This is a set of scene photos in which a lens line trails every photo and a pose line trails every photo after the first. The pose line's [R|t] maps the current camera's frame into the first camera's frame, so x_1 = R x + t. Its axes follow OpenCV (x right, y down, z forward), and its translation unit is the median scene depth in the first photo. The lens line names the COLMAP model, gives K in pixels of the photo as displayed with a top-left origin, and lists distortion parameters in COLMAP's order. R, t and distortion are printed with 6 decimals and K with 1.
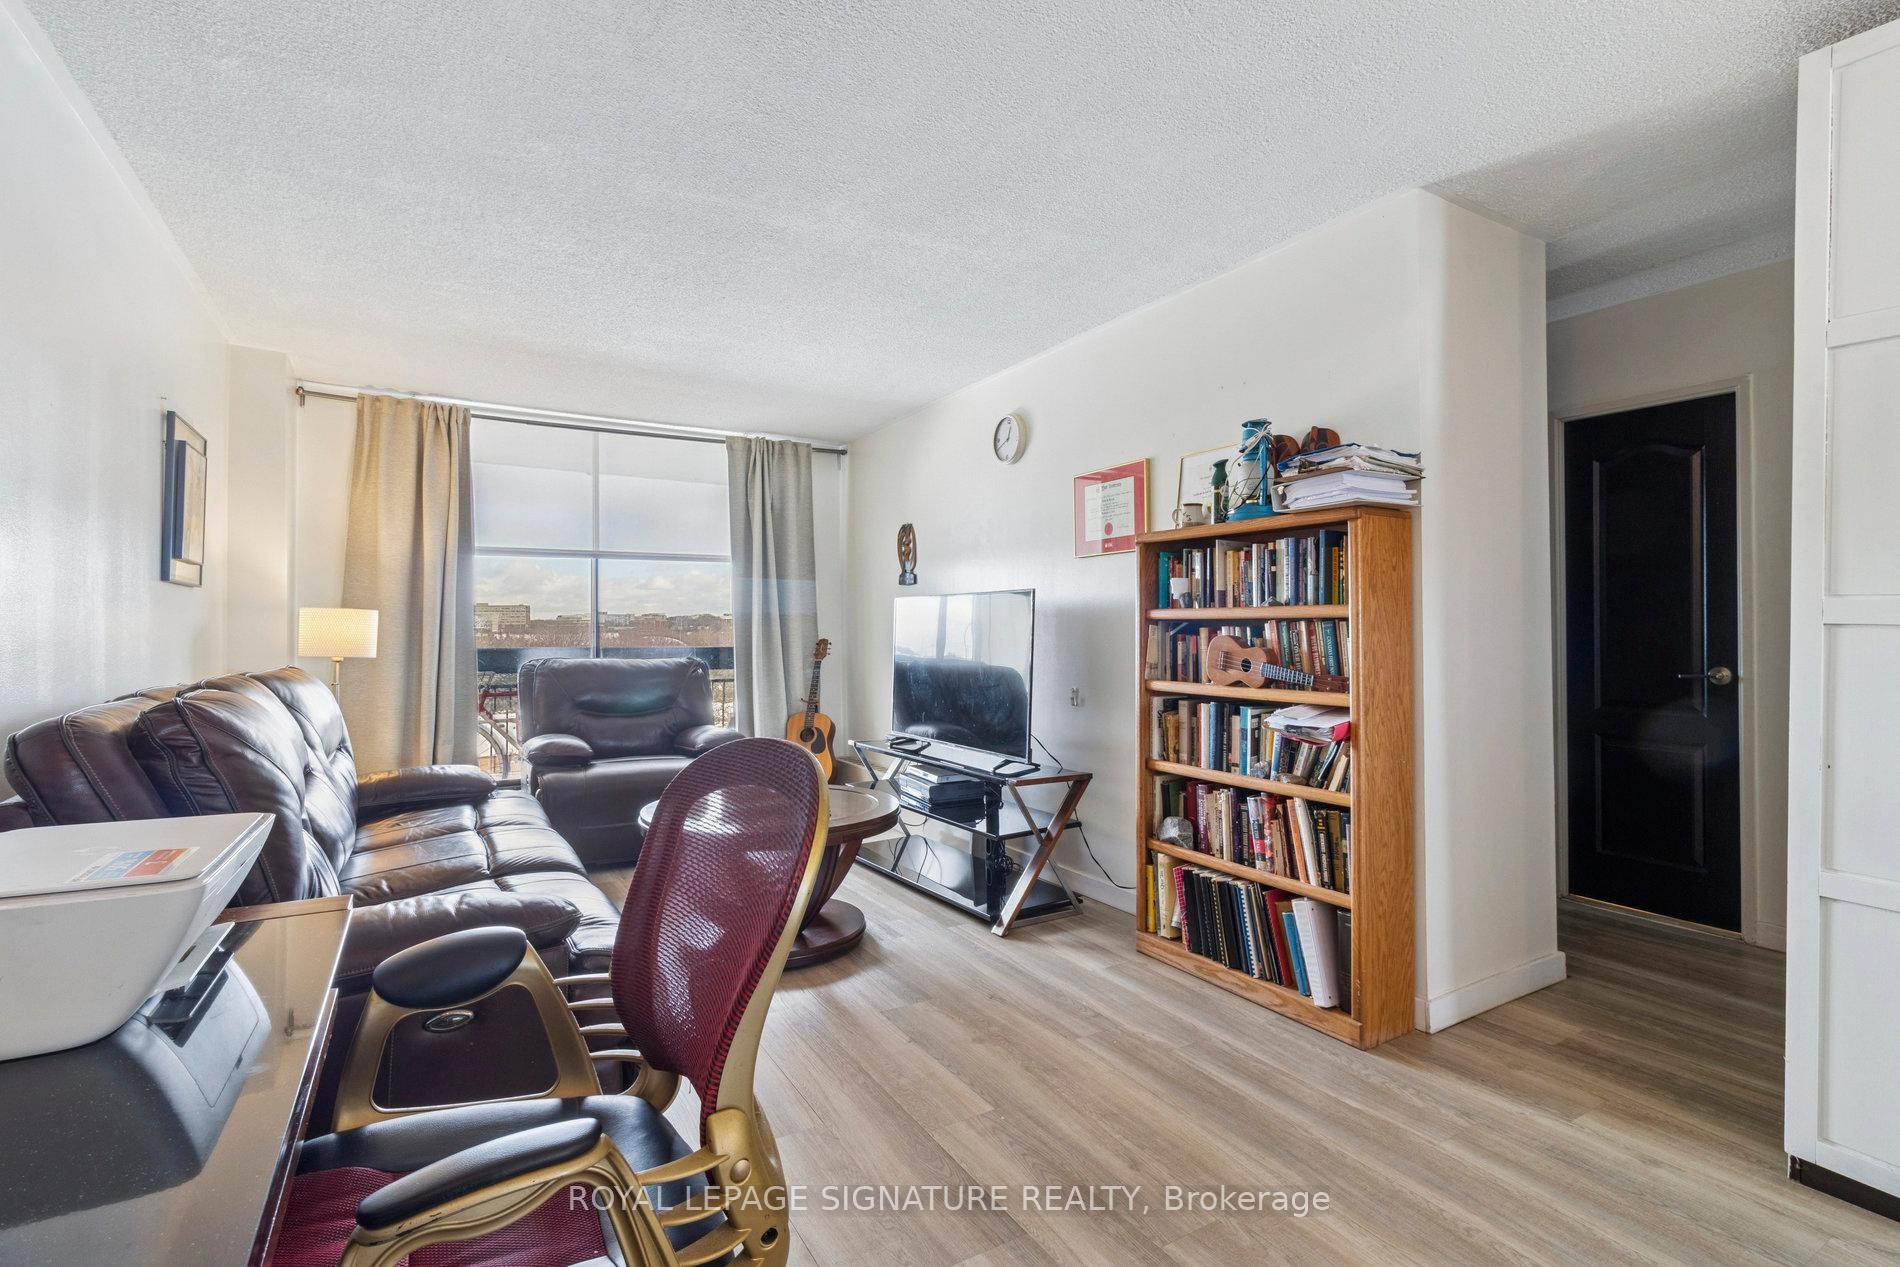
lens RADIAL K [[893.4, 0, 950.0], [0, 893.4, 622.7], [0, 0, 1]] dist [0.003501, -0.001091]
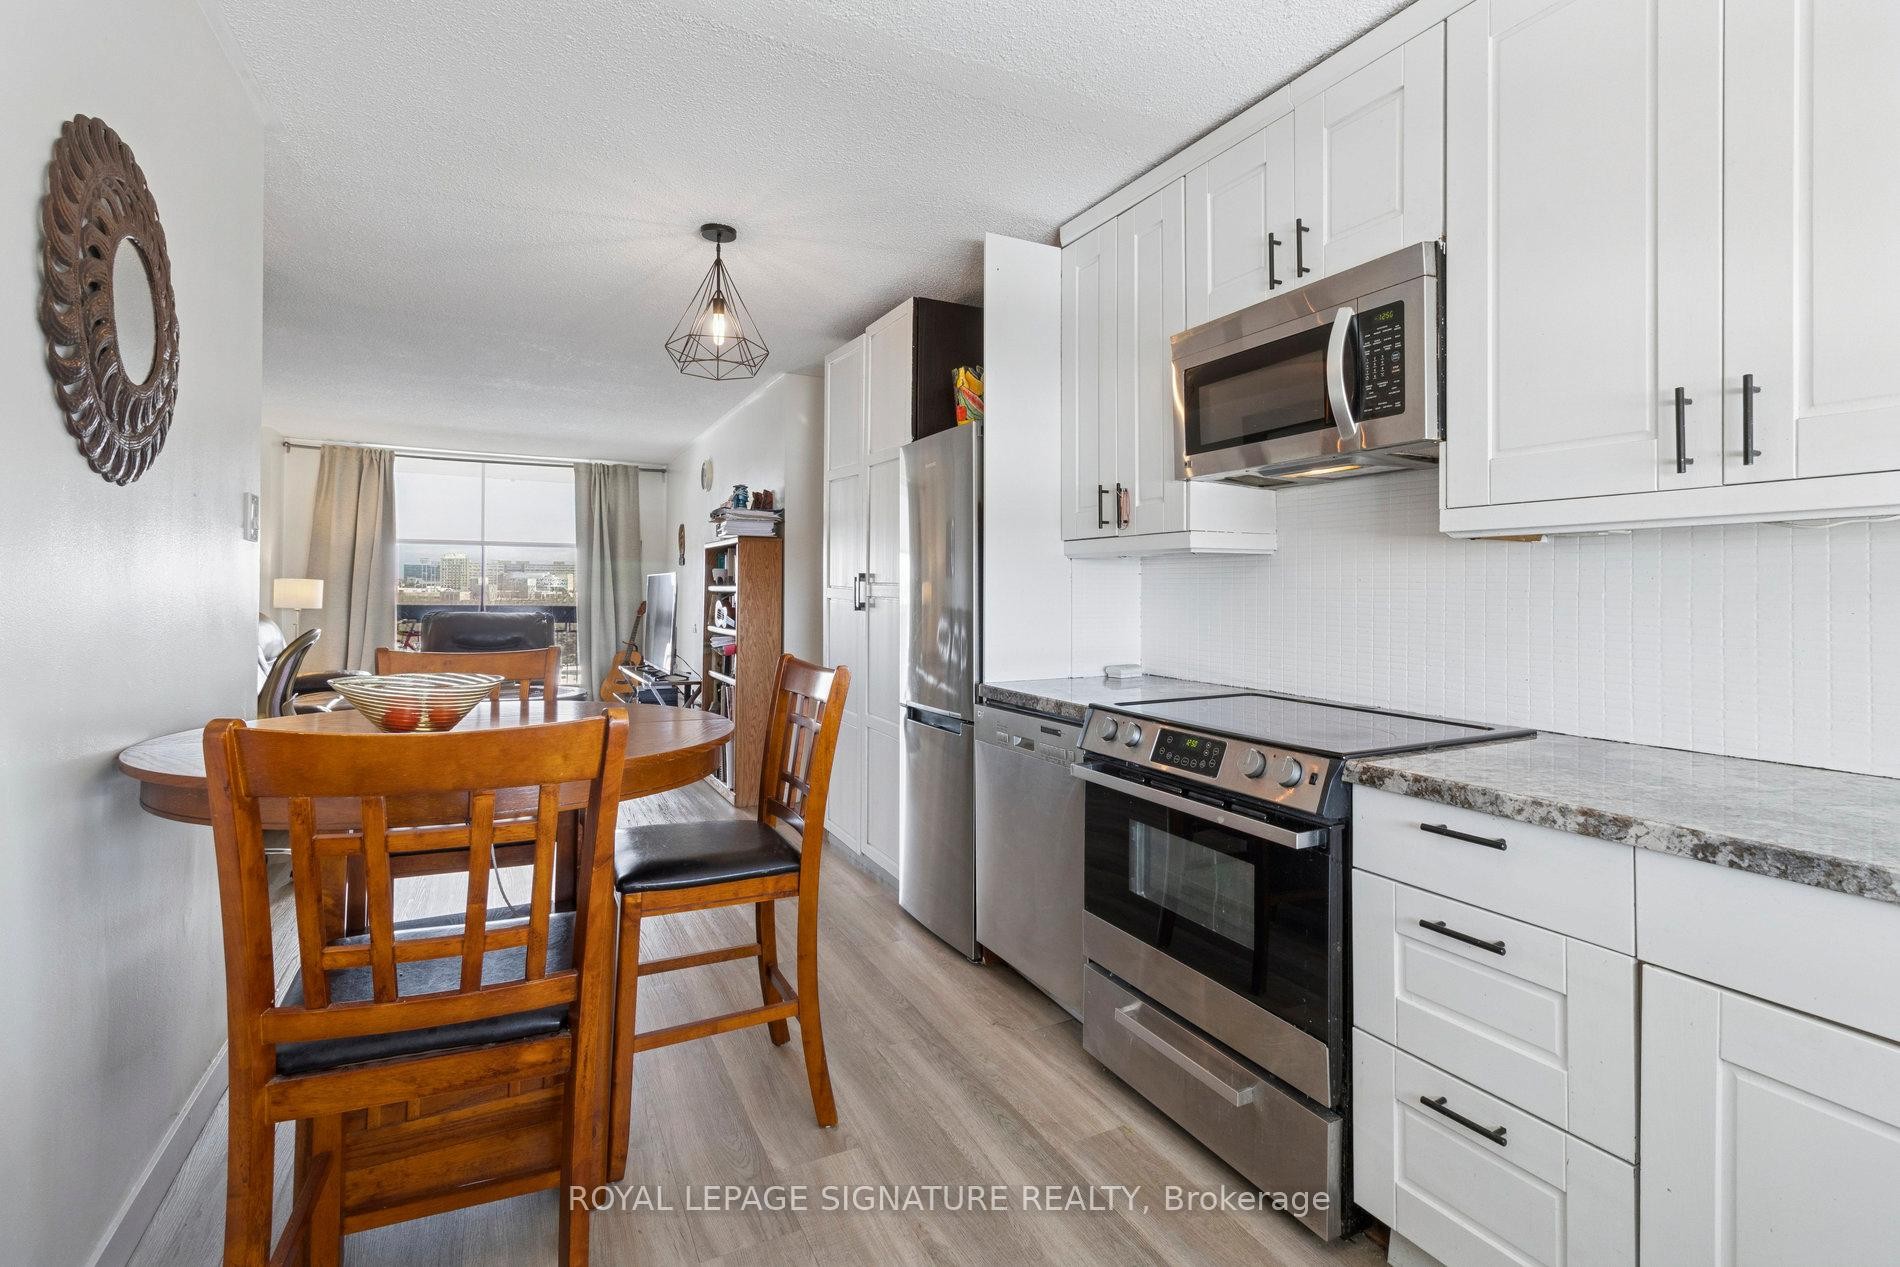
lens RADIAL K [[893.4, 0, 958.9], [0, 893.4, 588.4], [0, 0, 1]] dist [0.003501, -0.001091]
pose [[0.997751, 0.010228, -0.066244, 0.681973], [-0.010053, 0.999945, 0.002978, -0.016138], [0.066270, -0.002305, 0.997799, -0.611149]]
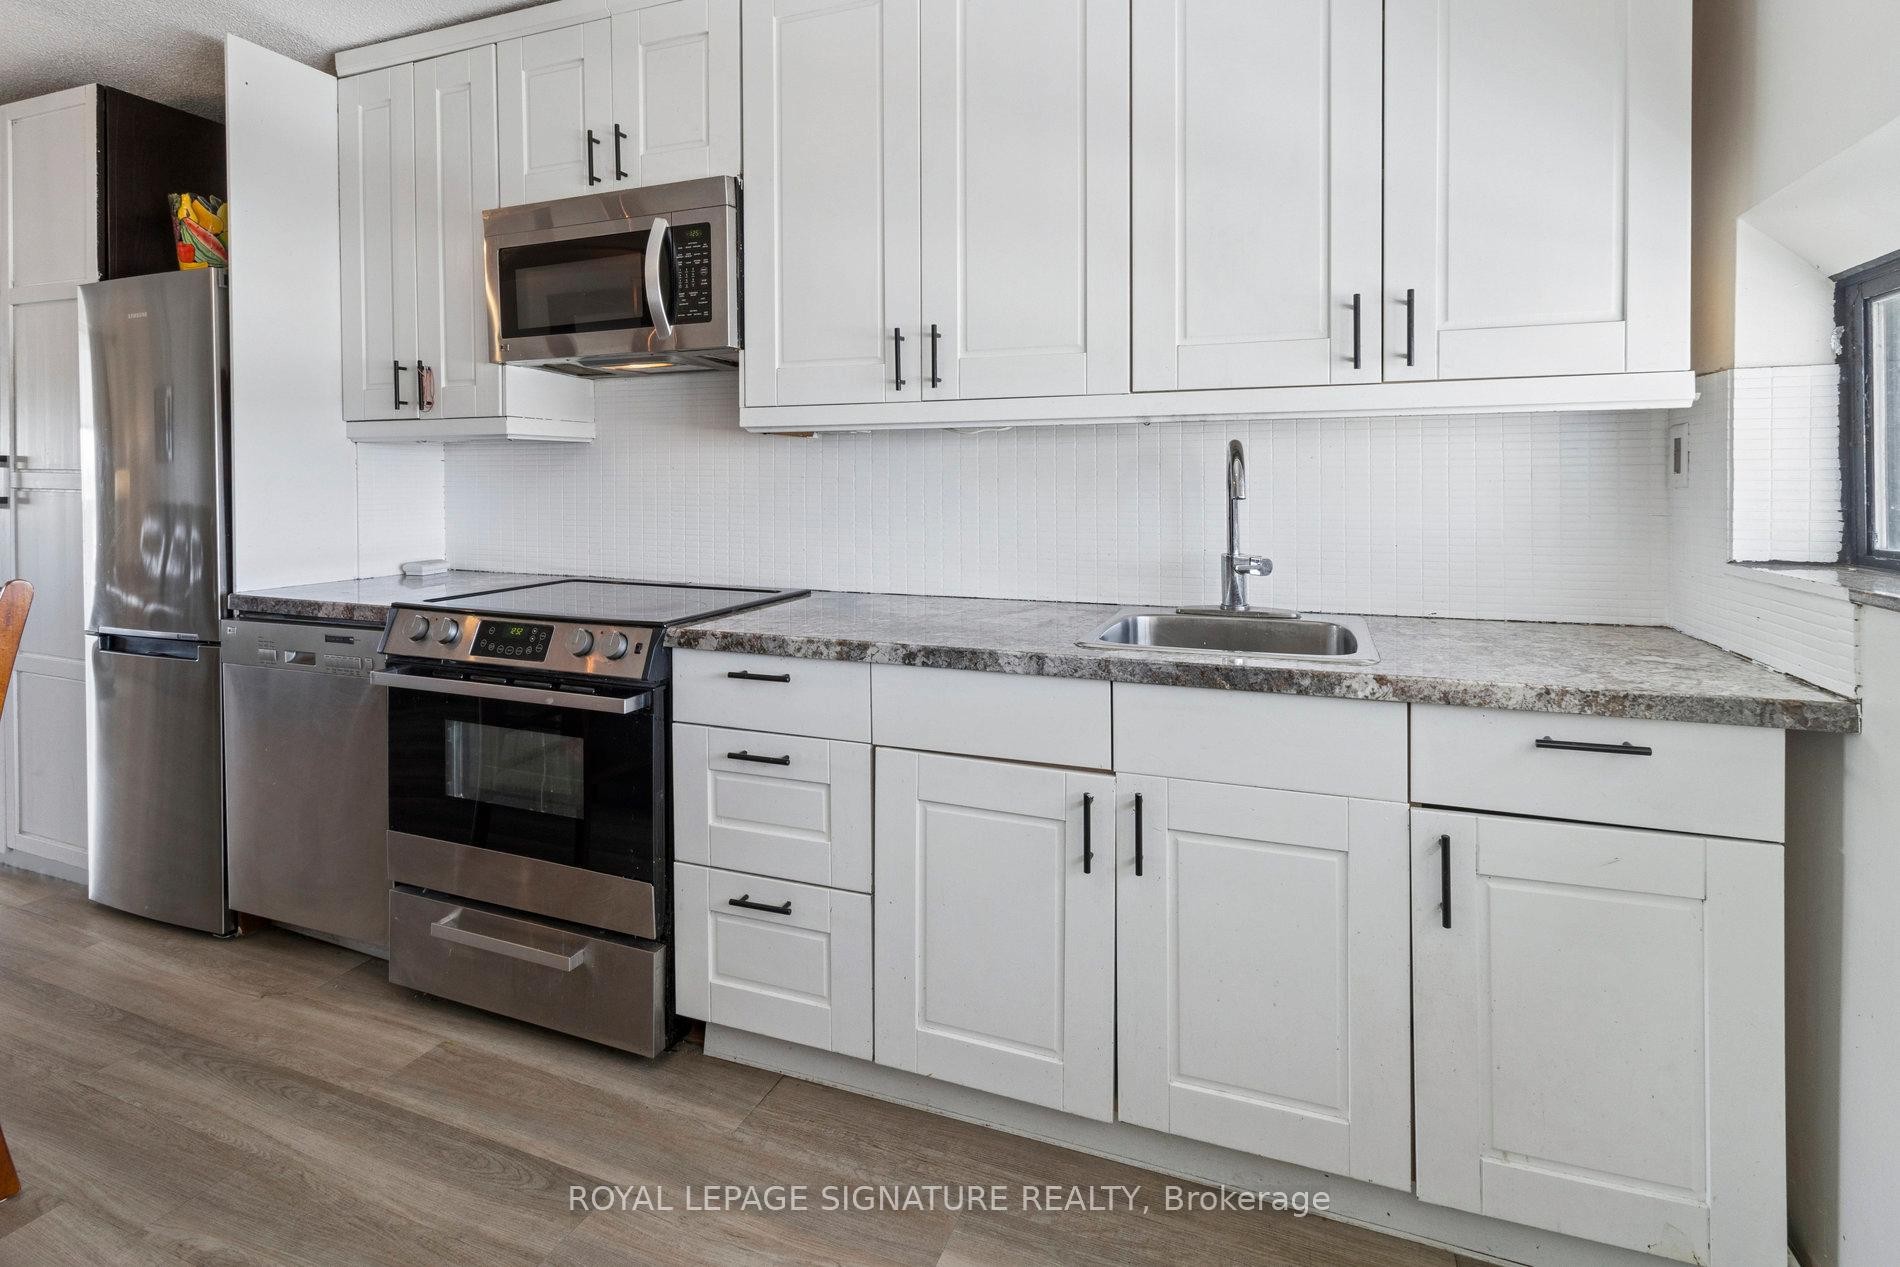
lens RADIAL K [[933.8, 0, 942.1], [0, 933.8, 494.6], [0, 0, 1]] dist [0.002794, 0.000552]
pose [[0.798849, -0.003250, 0.601523, 0.656804], [-0.007264, 0.999860, 0.015049, -0.014870], [-0.601488, -0.016391, 0.798714, -0.659281]]
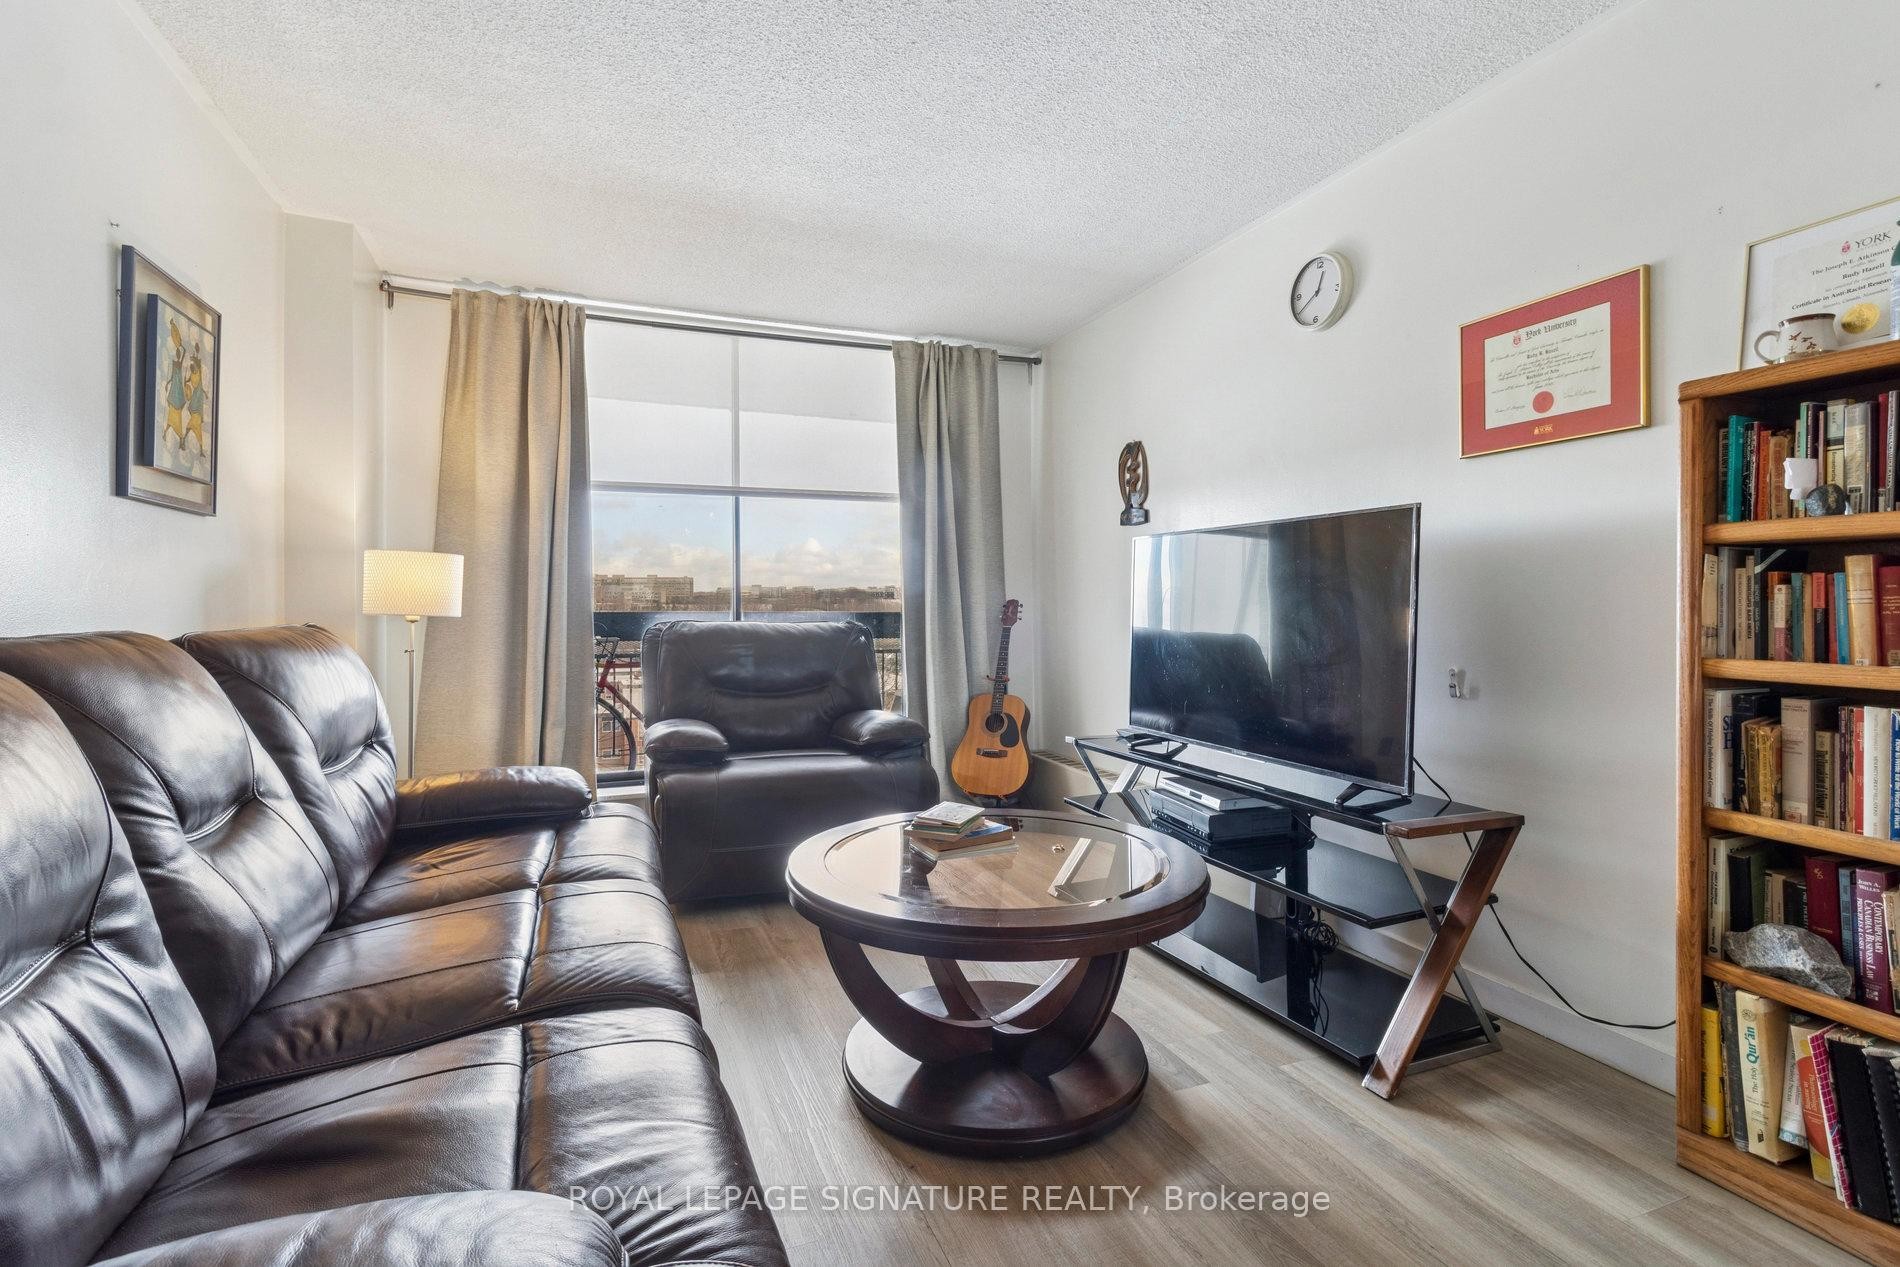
lens RADIAL K [[893.4, 0, 939.6], [0, 893.4, 597.5], [0, 0, 1]] dist [0.003501, -0.001091]
pose [[0.986011, 0.000583, -0.166680, -0.110321], [-0.000311, 0.999999, 0.001657, 0.022365], [0.166681, -0.001582, 0.986010, 0.323423]]
